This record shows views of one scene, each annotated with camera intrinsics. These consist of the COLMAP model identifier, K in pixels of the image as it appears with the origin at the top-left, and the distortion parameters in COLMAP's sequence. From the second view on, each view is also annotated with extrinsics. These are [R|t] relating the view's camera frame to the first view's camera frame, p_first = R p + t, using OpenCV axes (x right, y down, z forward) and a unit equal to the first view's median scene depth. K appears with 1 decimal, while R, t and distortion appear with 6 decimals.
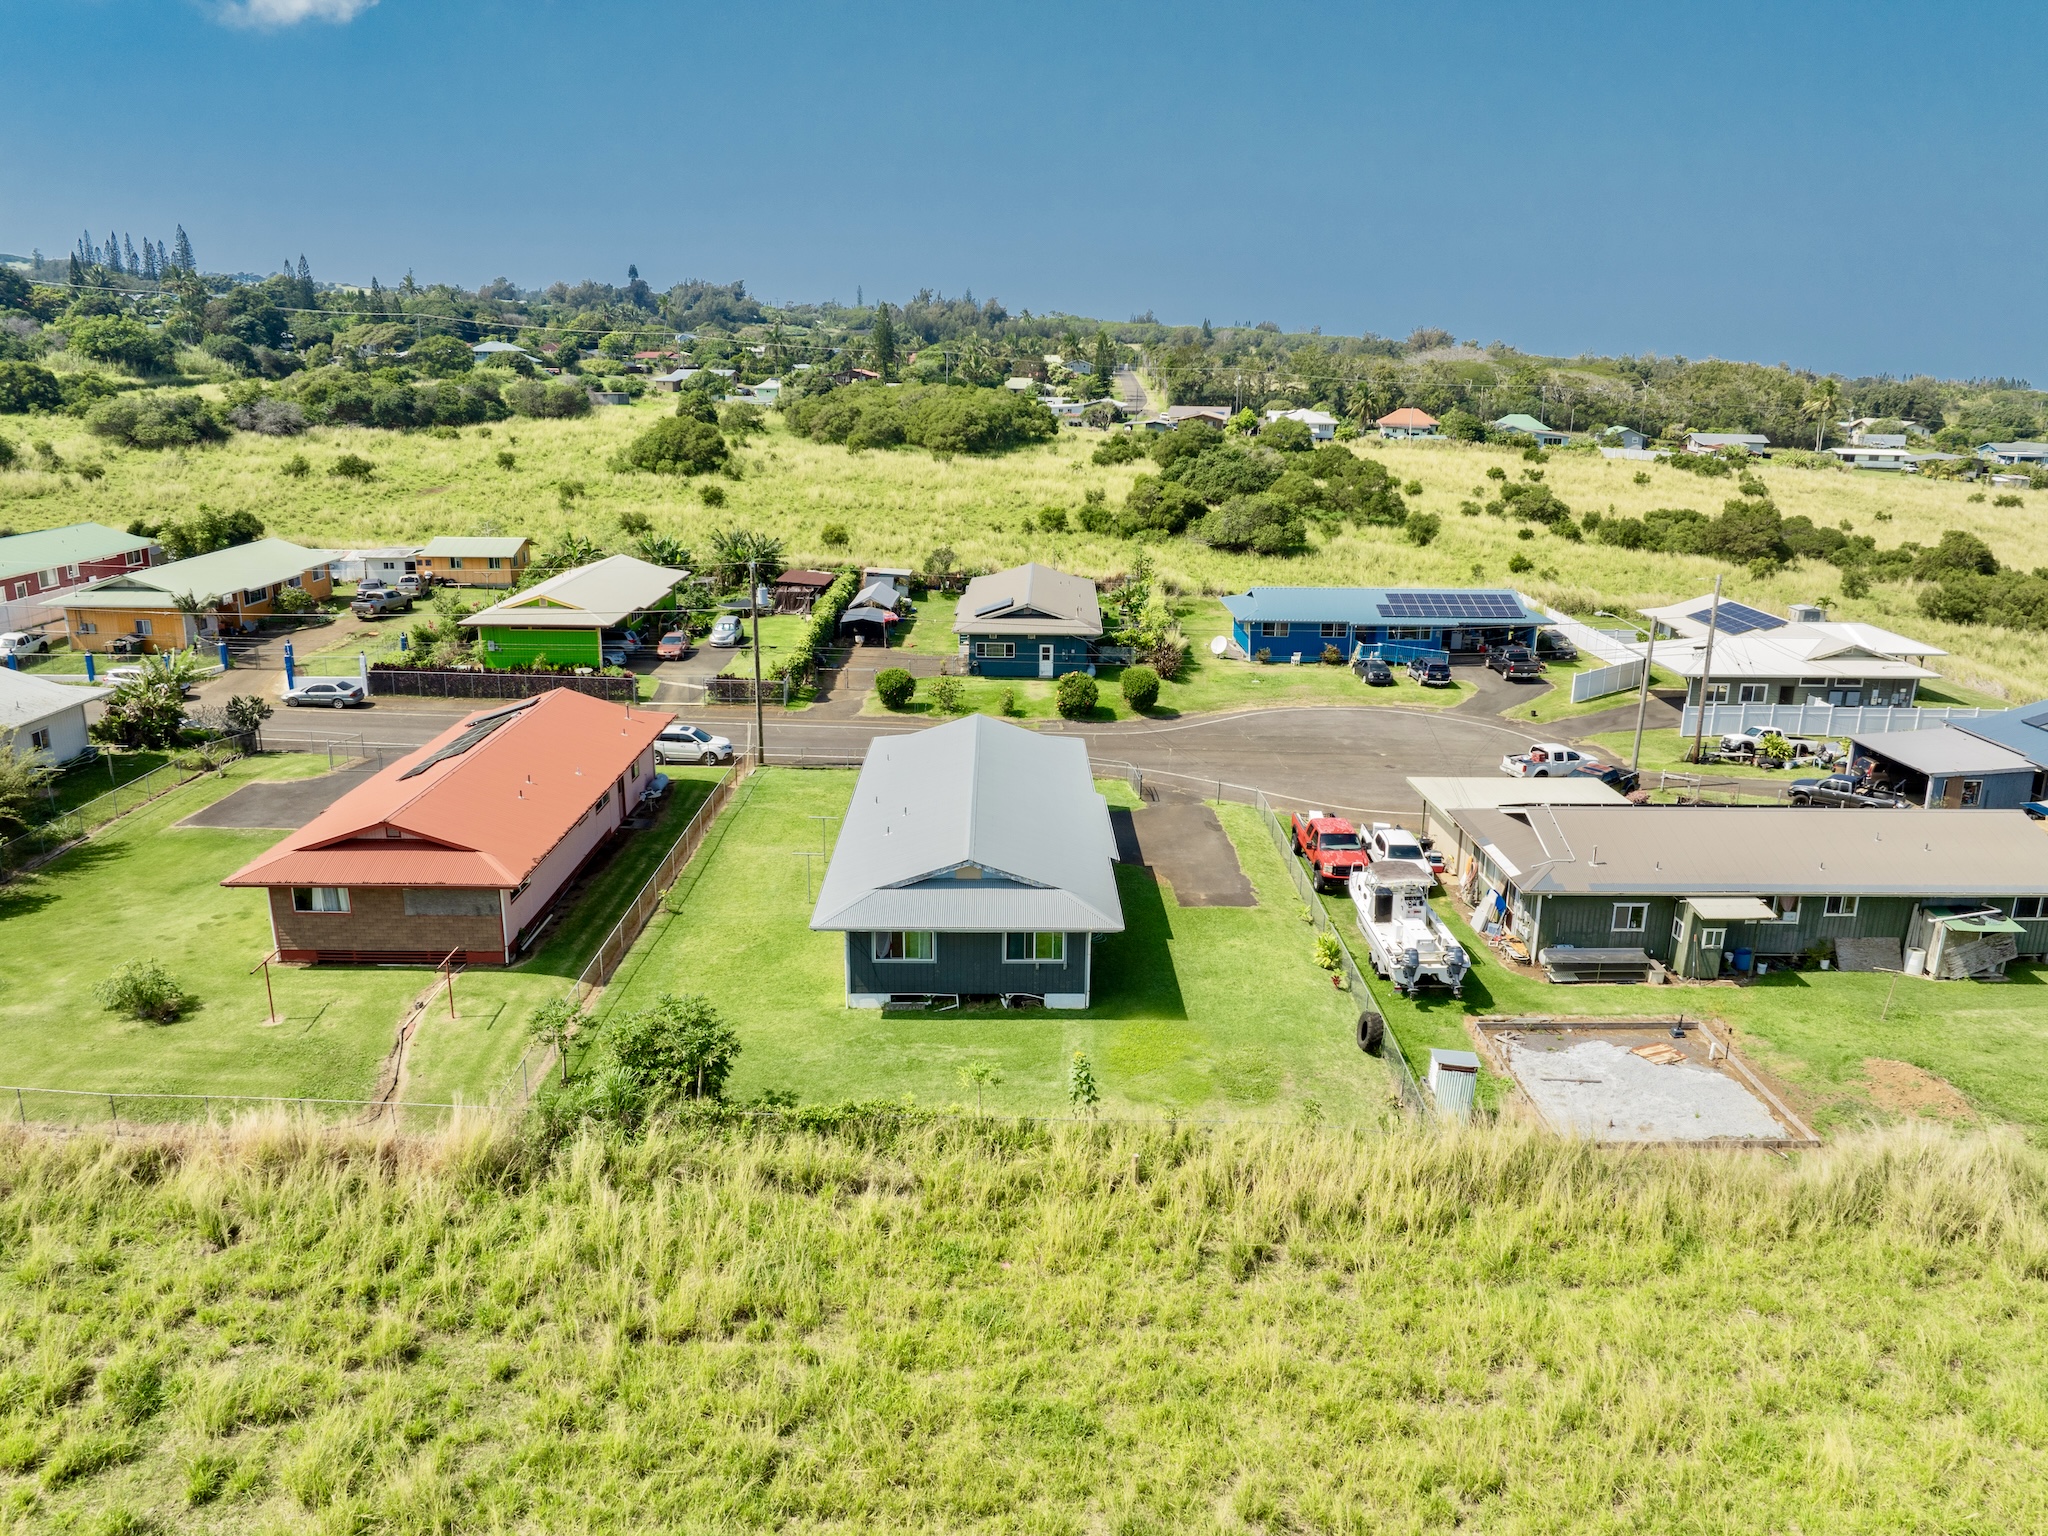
lens RADIAL K [[1435.7, 0, 1024.0], [0, 1435.7, 768.0], [0, 0, 1]] dist [-0.044798, 0.007065]
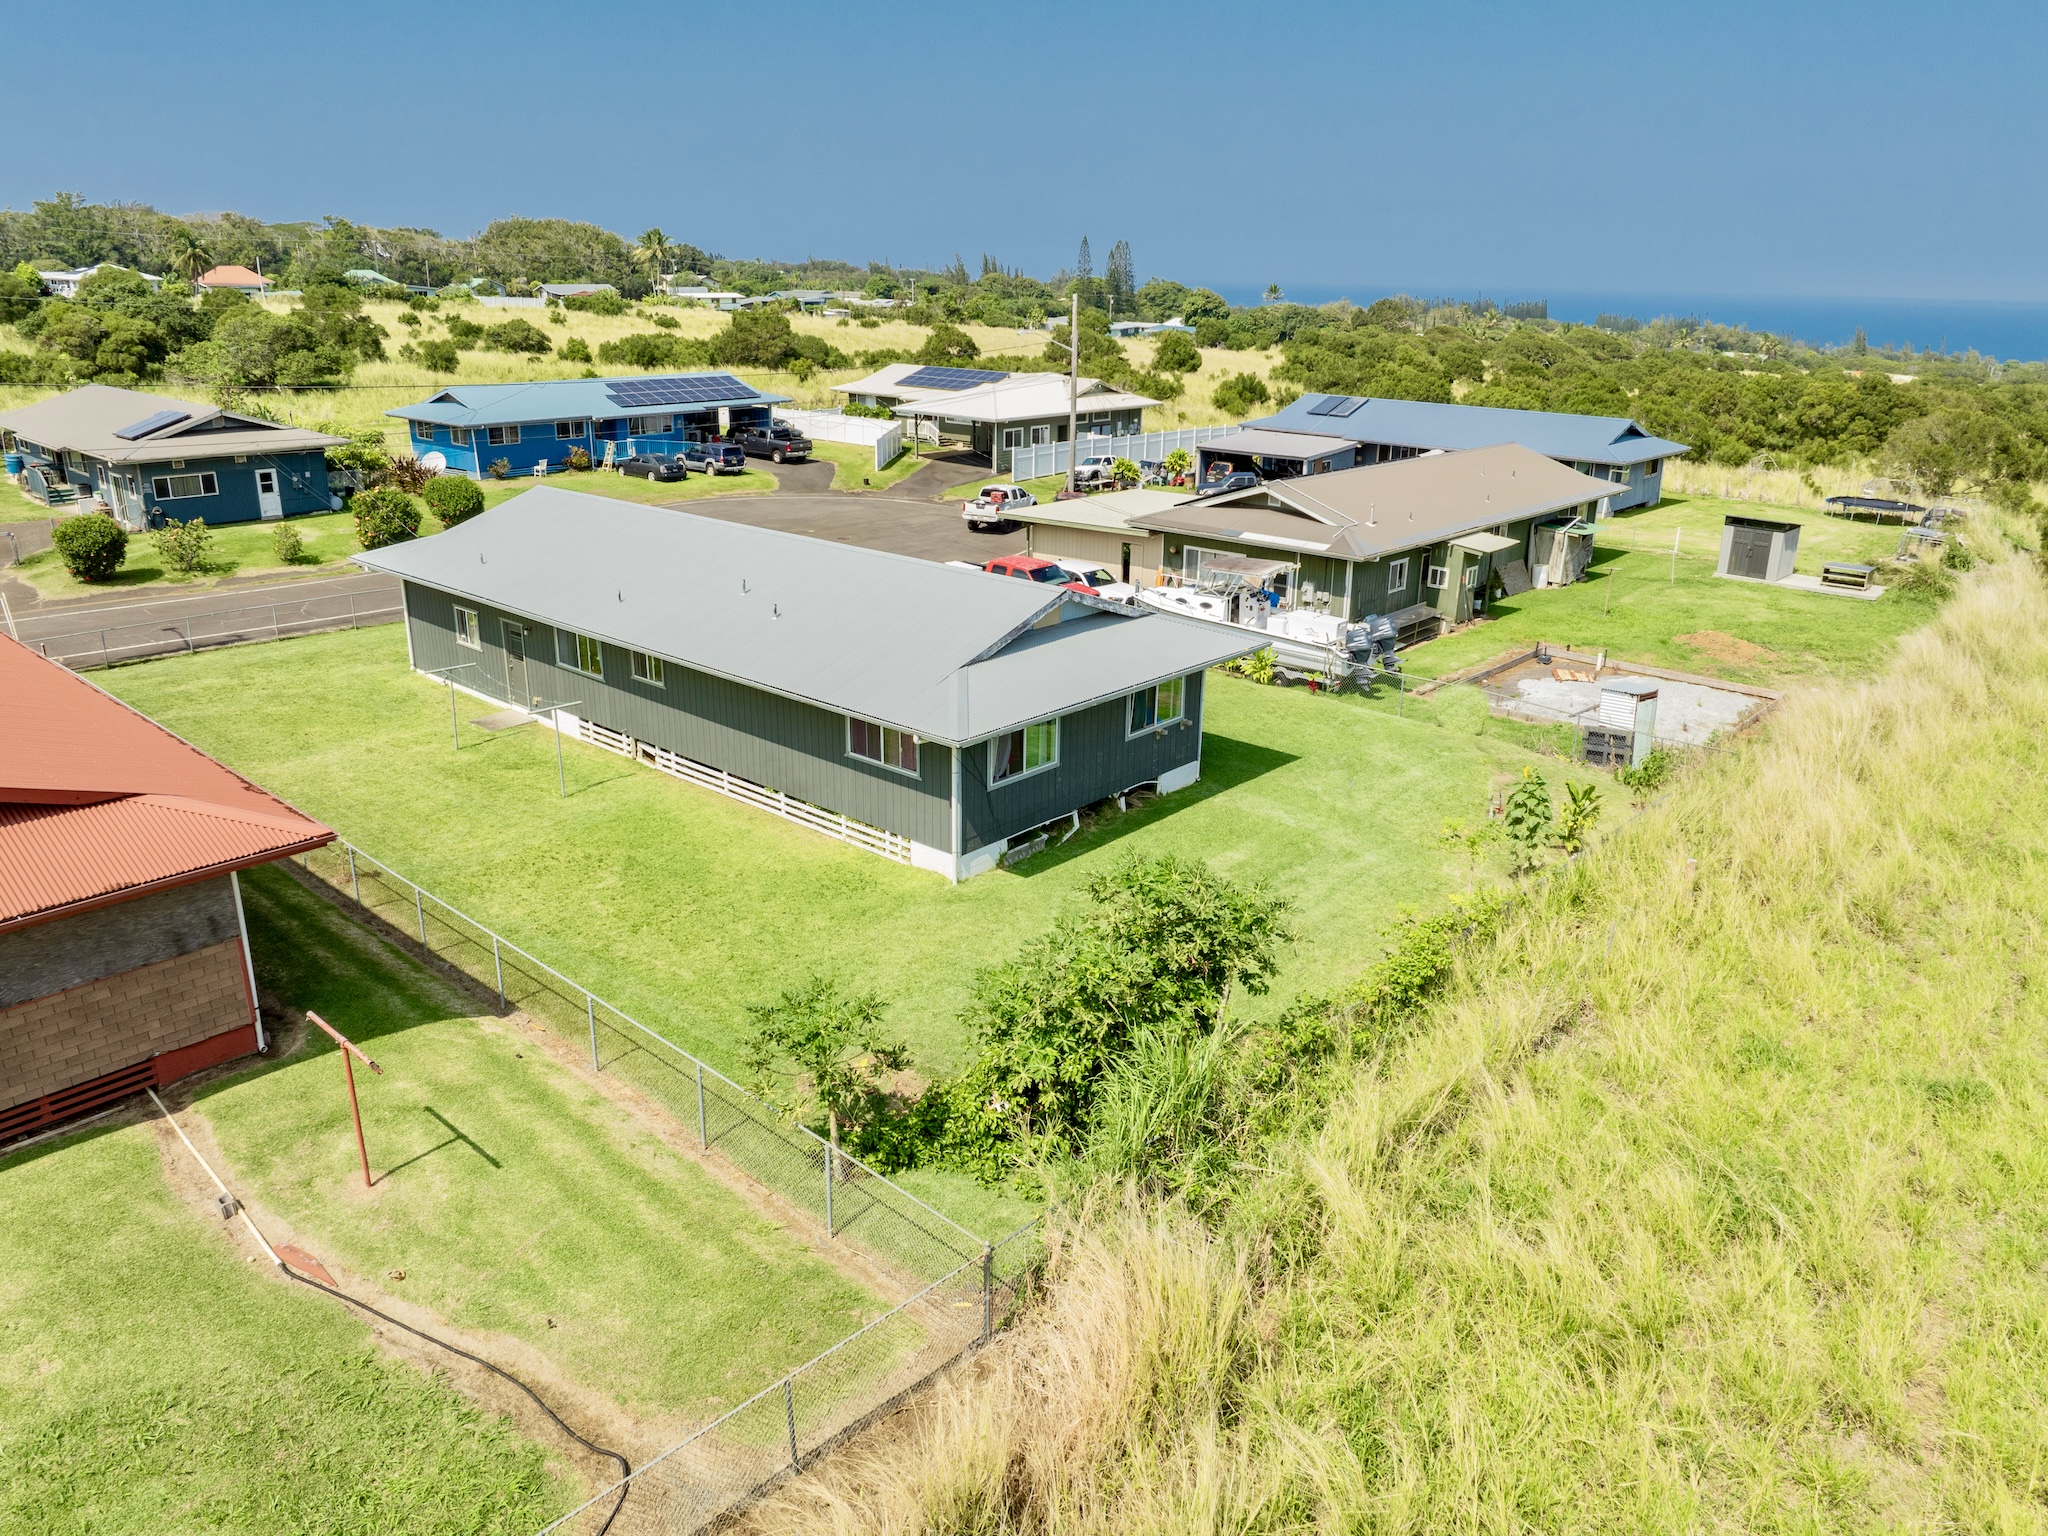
lens RADIAL K [[1435.7, 0, 1024.0], [0, 1435.7, 768.0], [0, 0, 1]] dist [-0.044798, 0.007065]
pose [[0.674451, -0.243391, 0.697048, -0.263566], [0.195276, 0.969286, 0.149505, 0.022564], [-0.712027, 0.035283, 0.701265, 0.308075]]
